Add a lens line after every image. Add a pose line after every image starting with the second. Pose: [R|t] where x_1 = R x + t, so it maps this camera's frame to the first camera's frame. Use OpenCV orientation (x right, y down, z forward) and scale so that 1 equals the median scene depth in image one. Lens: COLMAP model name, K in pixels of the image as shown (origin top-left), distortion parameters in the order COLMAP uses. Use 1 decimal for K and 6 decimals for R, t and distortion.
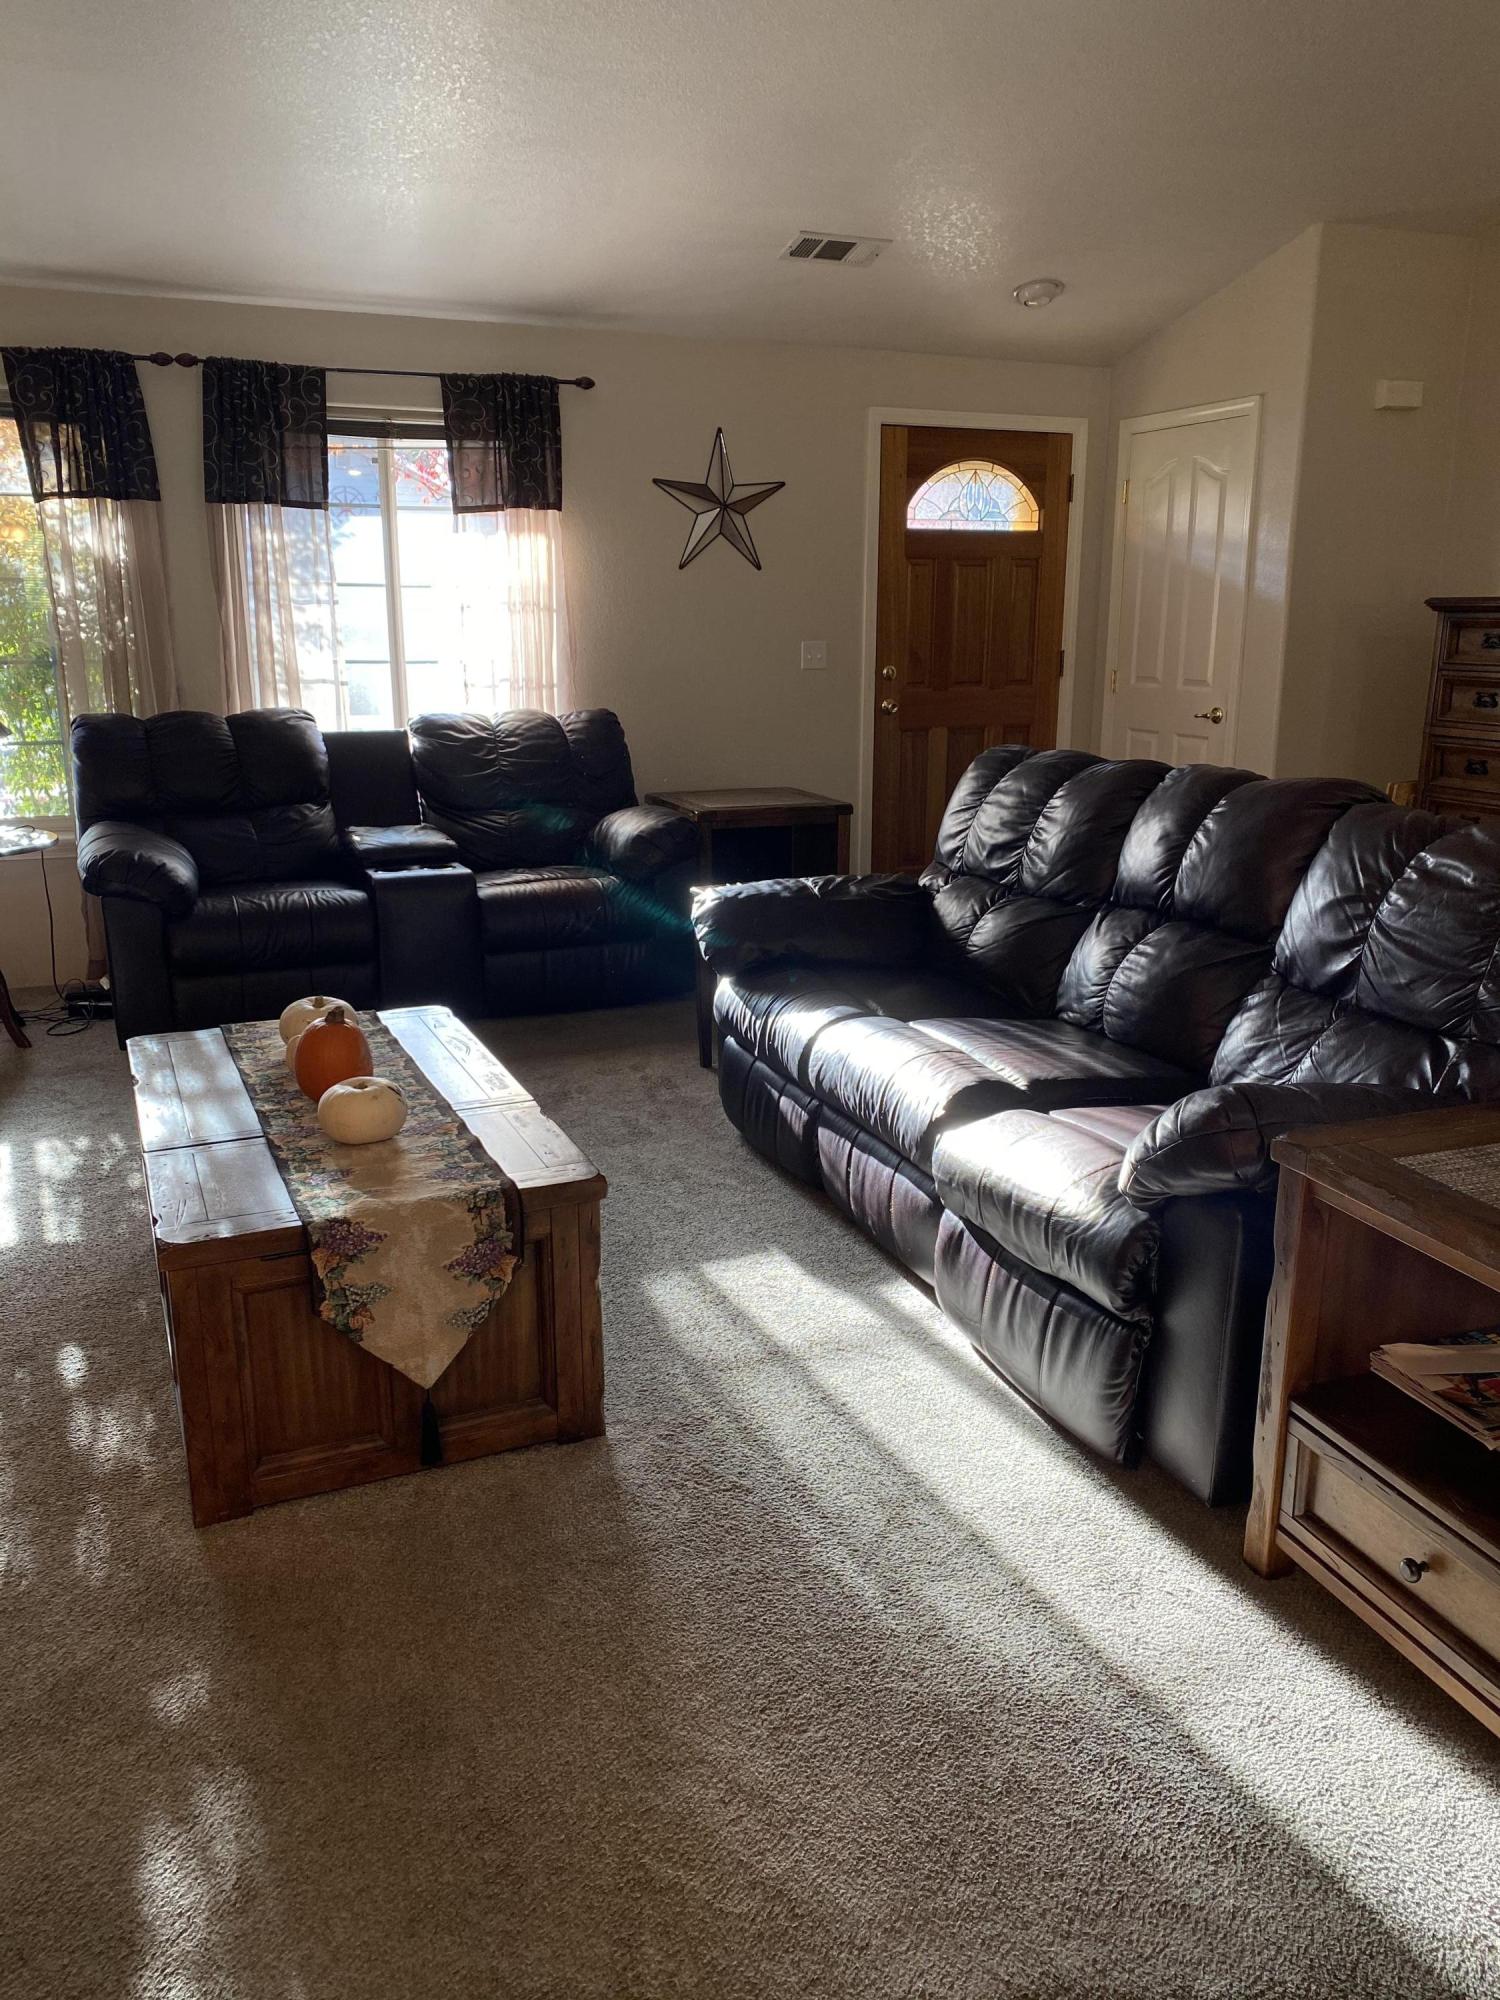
lens RADIAL K [[1514.8, 0, 732.9], [0, 1514.8, 1014.6], [0, 0, 1]] dist [0.037314, -0.036873]
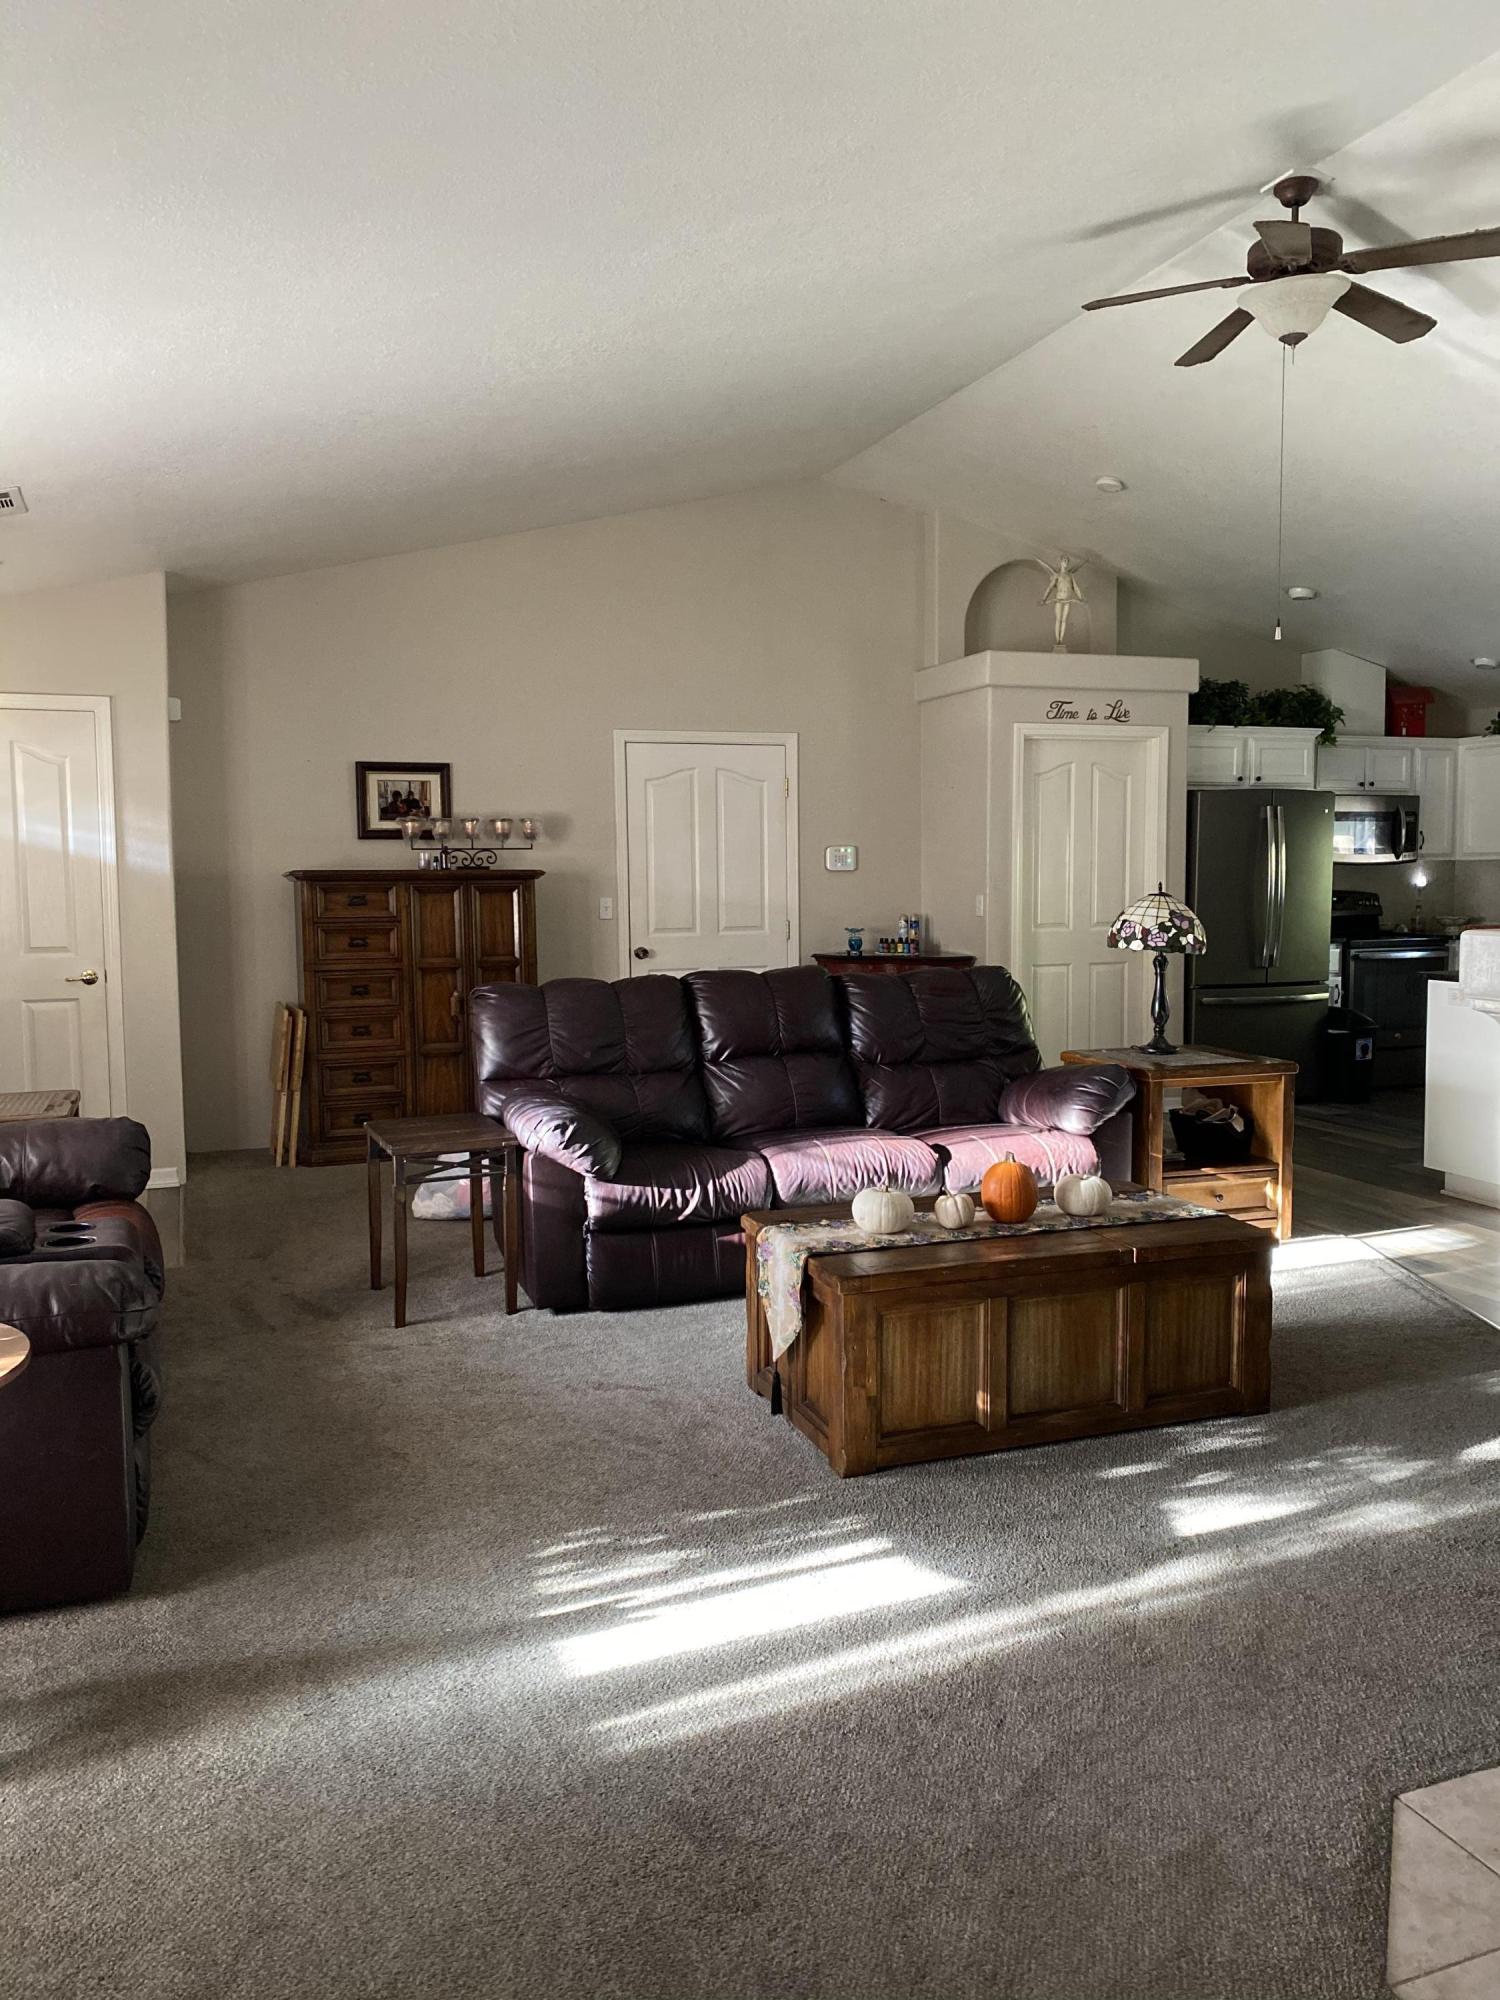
lens RADIAL K [[1514.8, 0, 753.2], [0, 1514.8, 963.8], [0, 0, 1]] dist [0.037314, -0.036873]
pose [[0.024697, -0.060094, 0.997887, -0.865003], [0.259704, 0.964306, 0.051645, -0.162431], [-0.965372, 0.257880, 0.039422, 0.596126]]
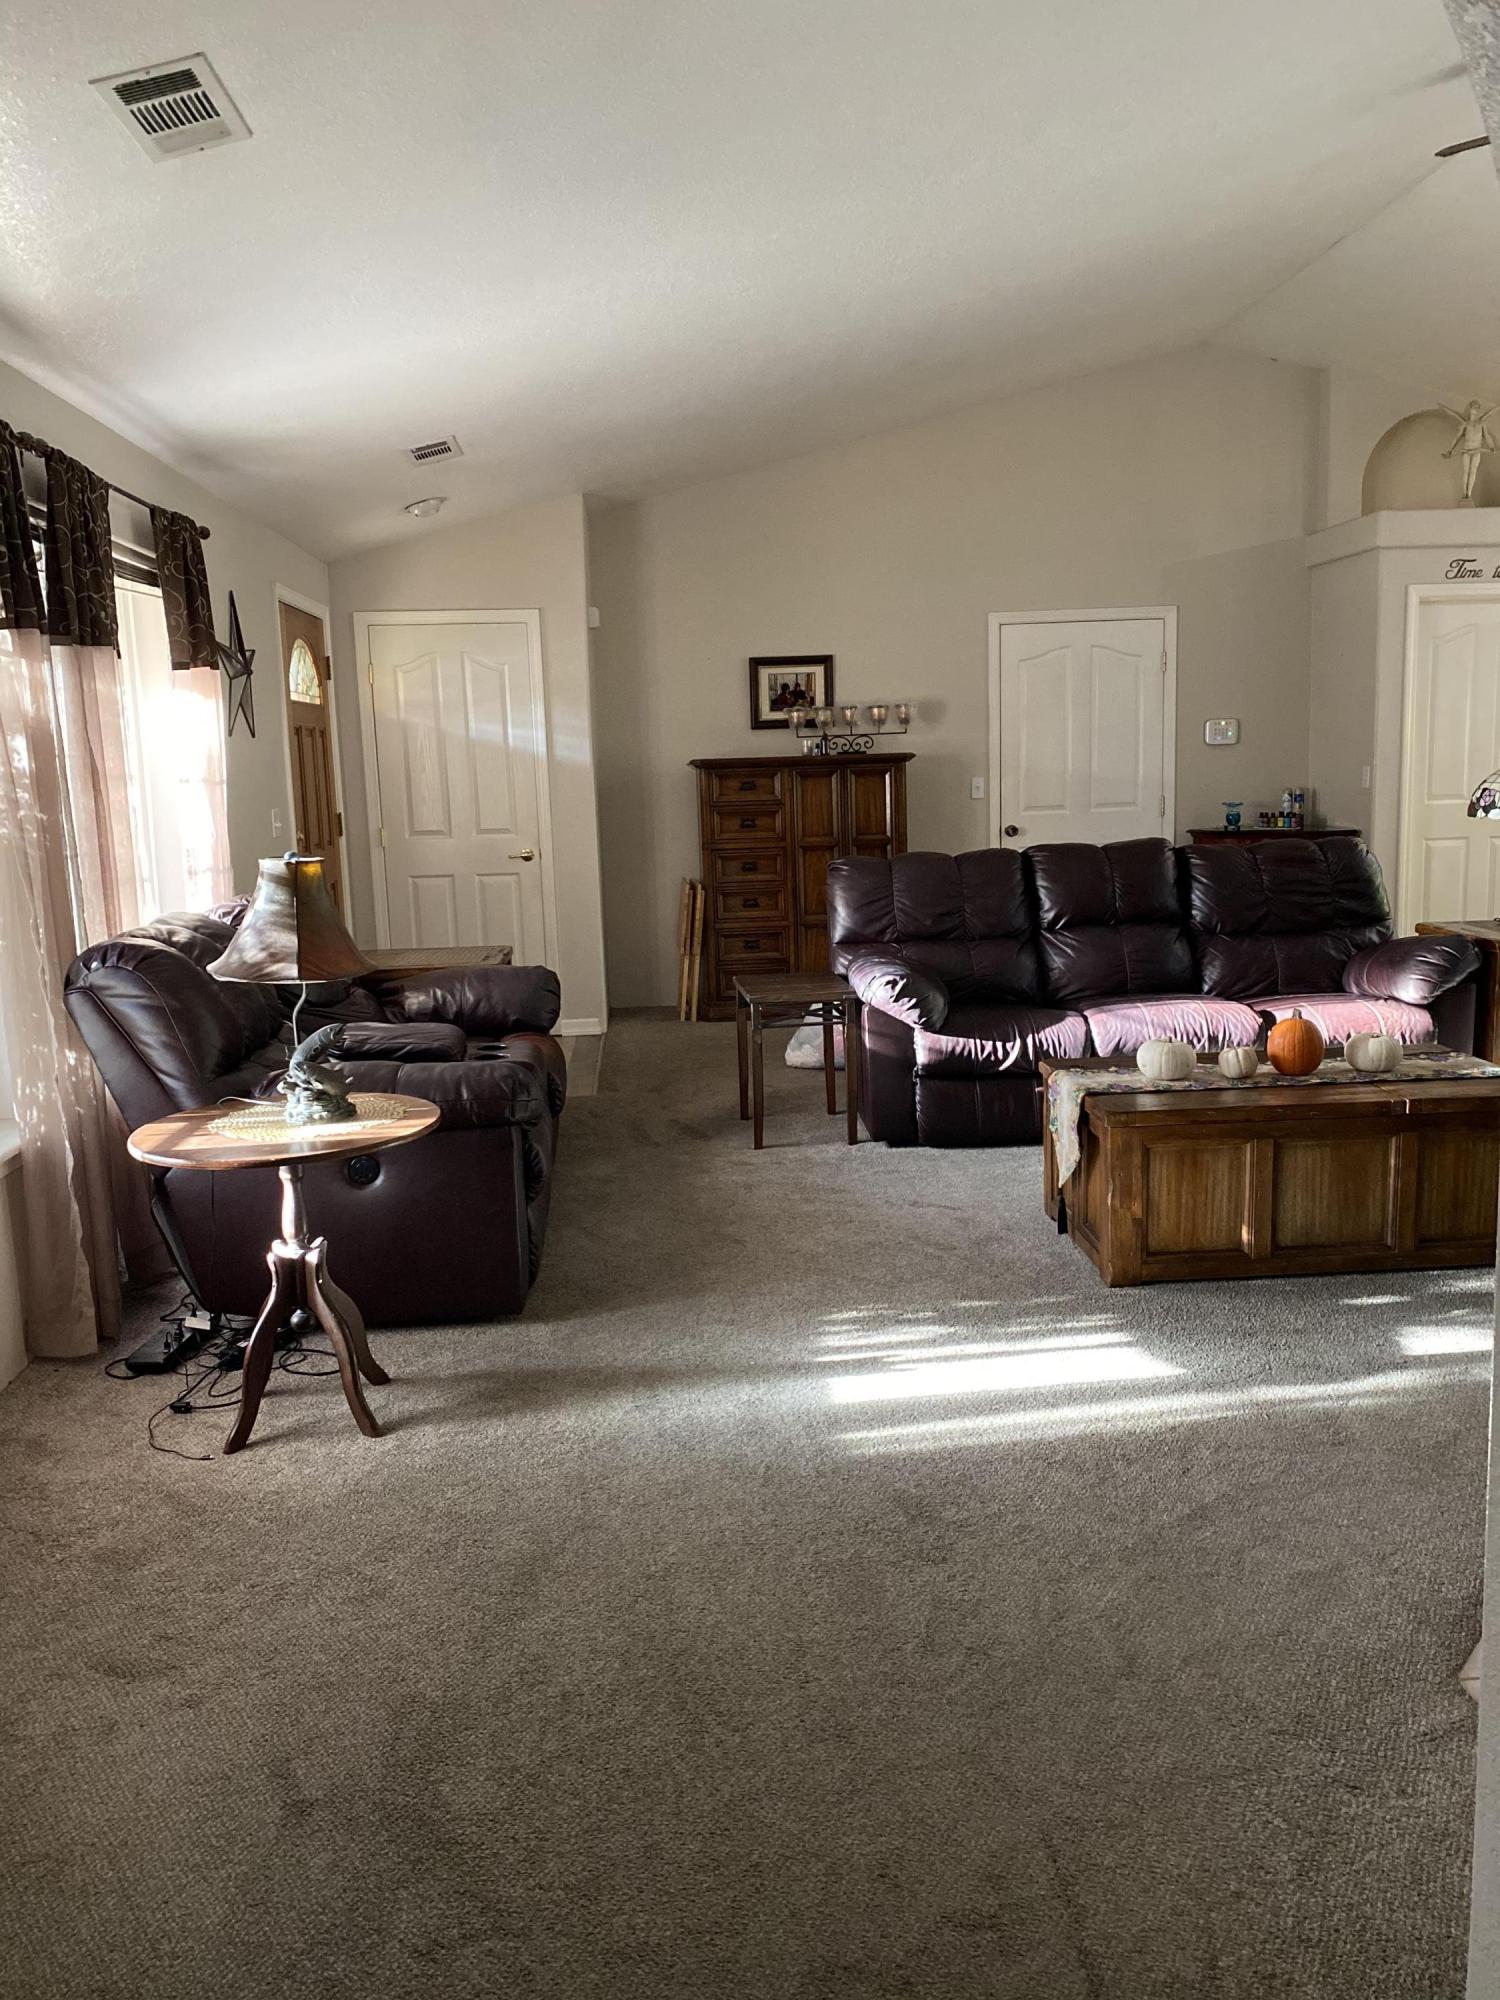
lens RADIAL K [[1514.8, 0, 766.0], [0, 1514.8, 986.5], [0, 0, 1]] dist [0.037314, -0.036873]
pose [[0.300591, -0.146375, 0.942454, -0.950421], [0.269827, 0.960835, 0.063170, -0.138367], [-0.914789, 0.235311, 0.328314, 0.518210]]
